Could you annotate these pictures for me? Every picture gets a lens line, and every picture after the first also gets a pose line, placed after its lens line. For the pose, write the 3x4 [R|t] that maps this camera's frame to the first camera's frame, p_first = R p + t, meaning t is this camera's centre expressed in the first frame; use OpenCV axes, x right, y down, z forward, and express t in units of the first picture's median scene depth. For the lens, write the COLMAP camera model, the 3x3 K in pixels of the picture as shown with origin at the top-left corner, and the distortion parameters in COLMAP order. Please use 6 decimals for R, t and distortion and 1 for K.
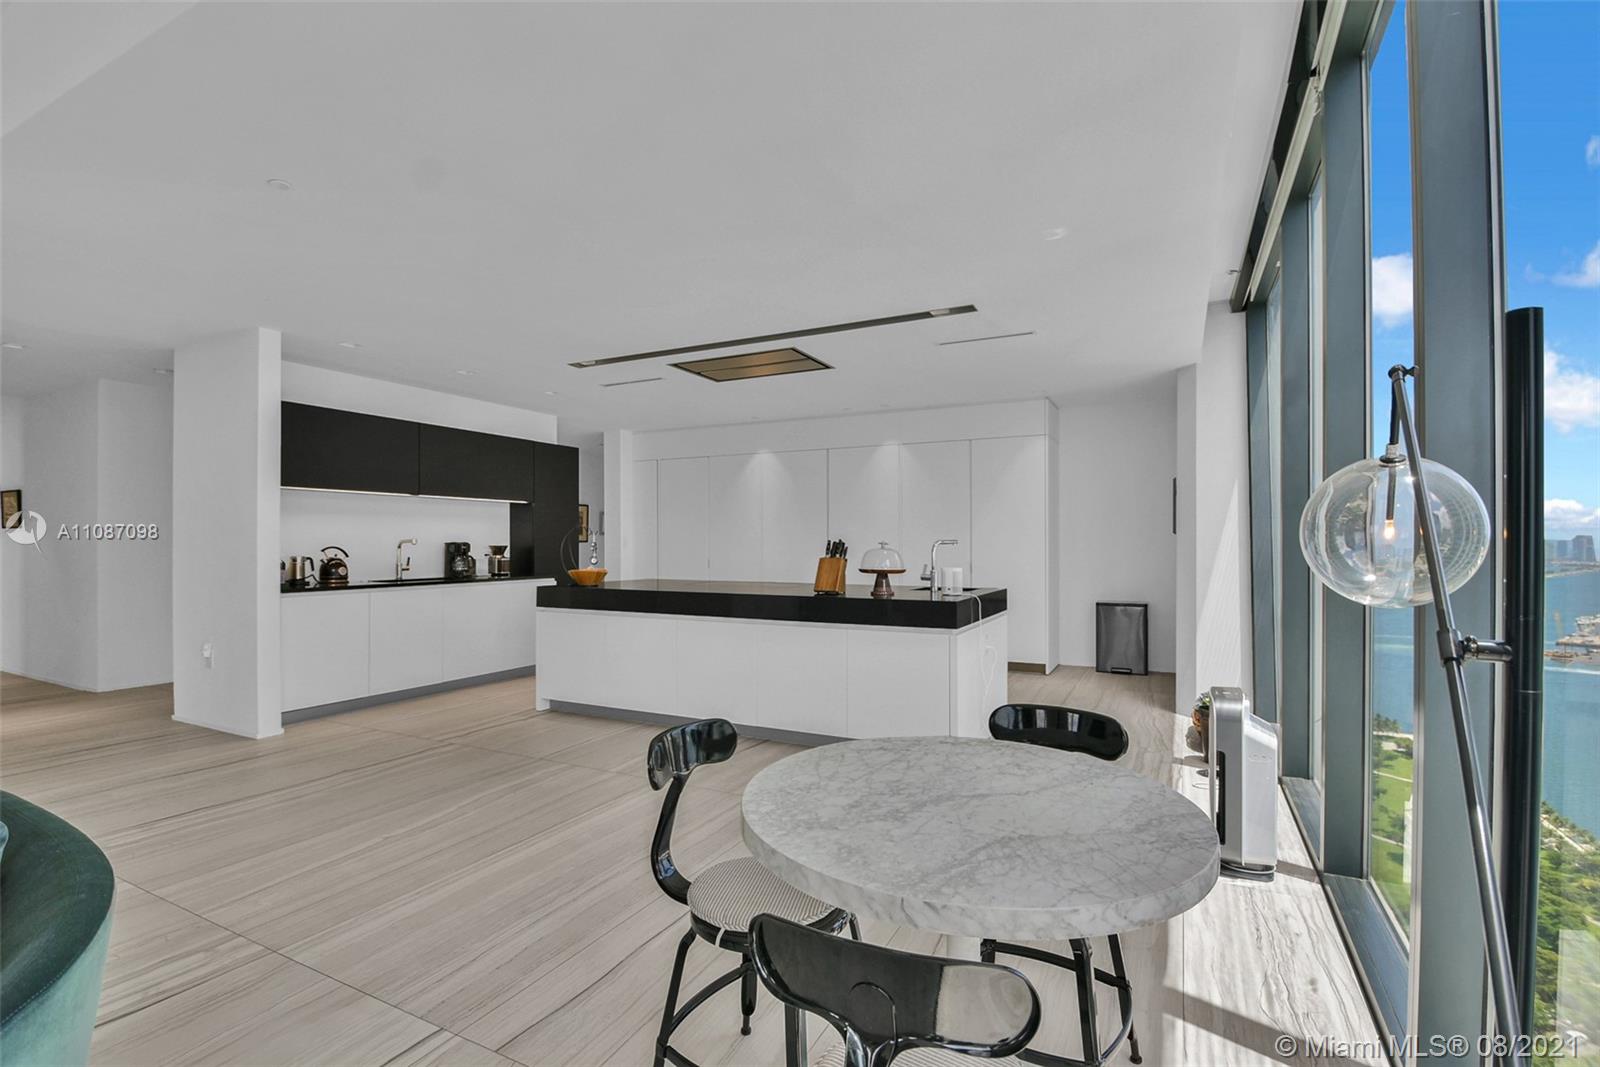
lens RADIAL K [[731.6, 0, 801.4], [0, 731.6, 537.3], [0, 0, 1]] dist [0.015448, -0.022602]
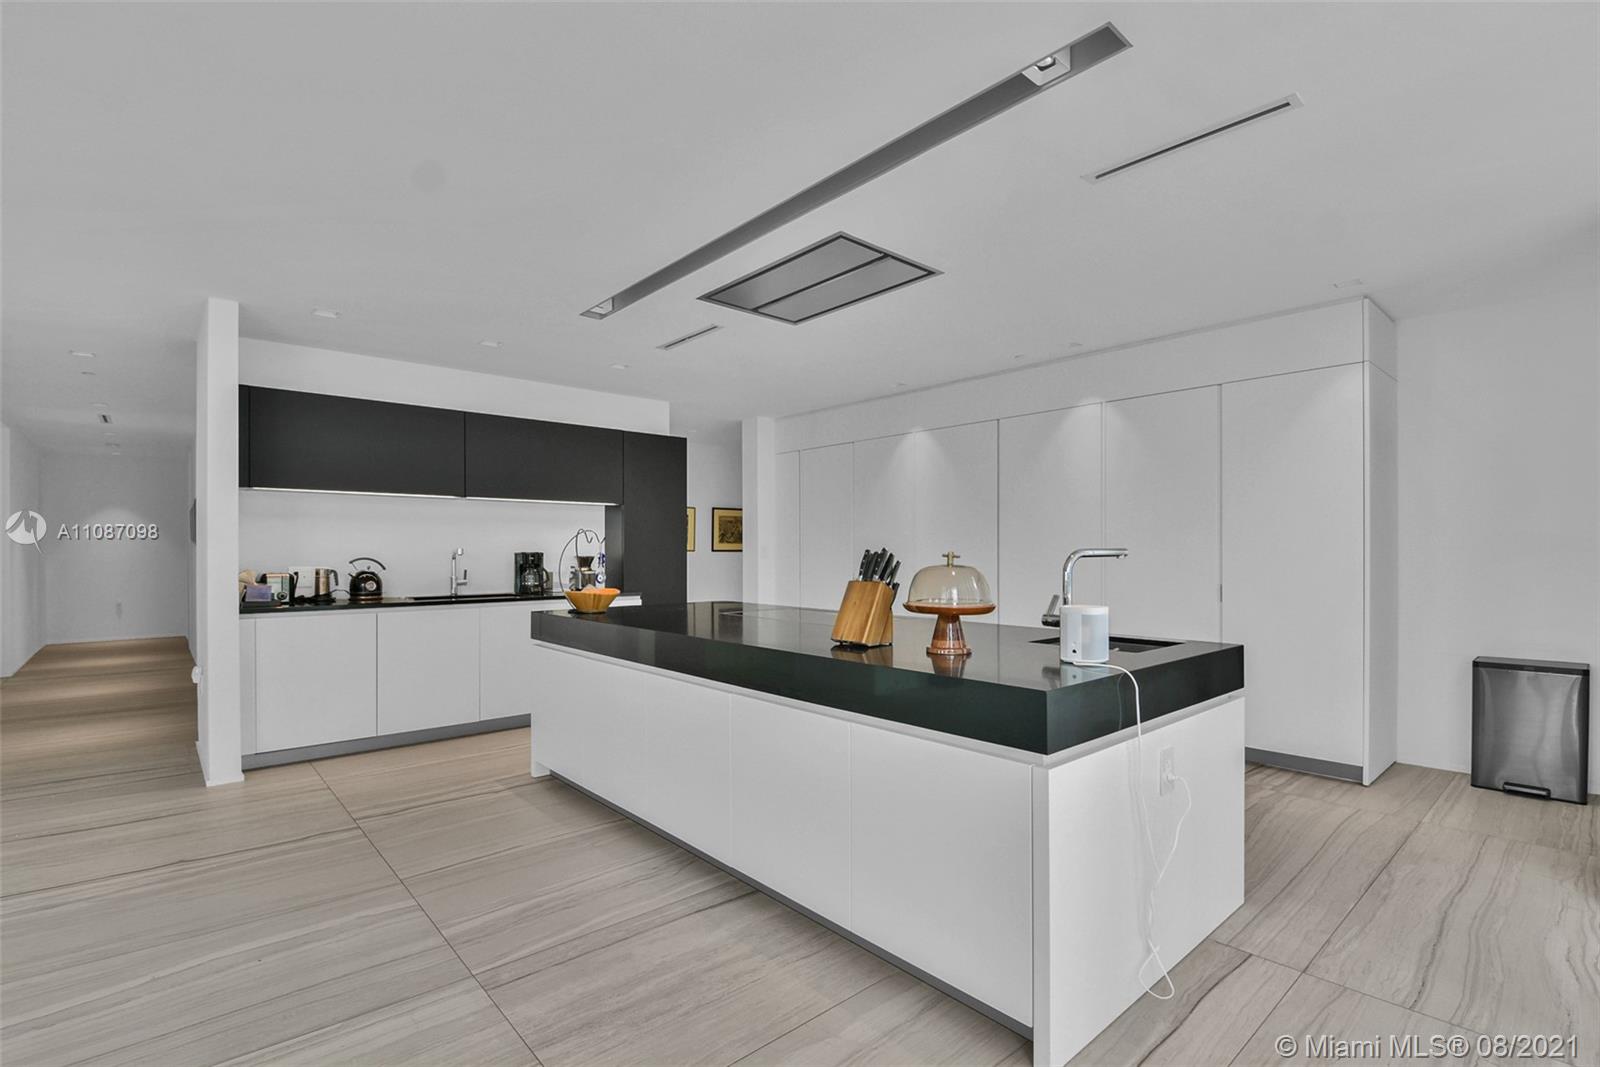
lens RADIAL K [[731.7, 0, 805.5], [0, 731.7, 549.1], [0, 0, 1]] dist [0.016234, -0.024277]
pose [[0.931184, -0.002355, -0.364542, 0.163252], [0.004204, 0.999982, 0.004278, 0.000750], [0.364526, -0.005516, 0.931177, 0.374376]]
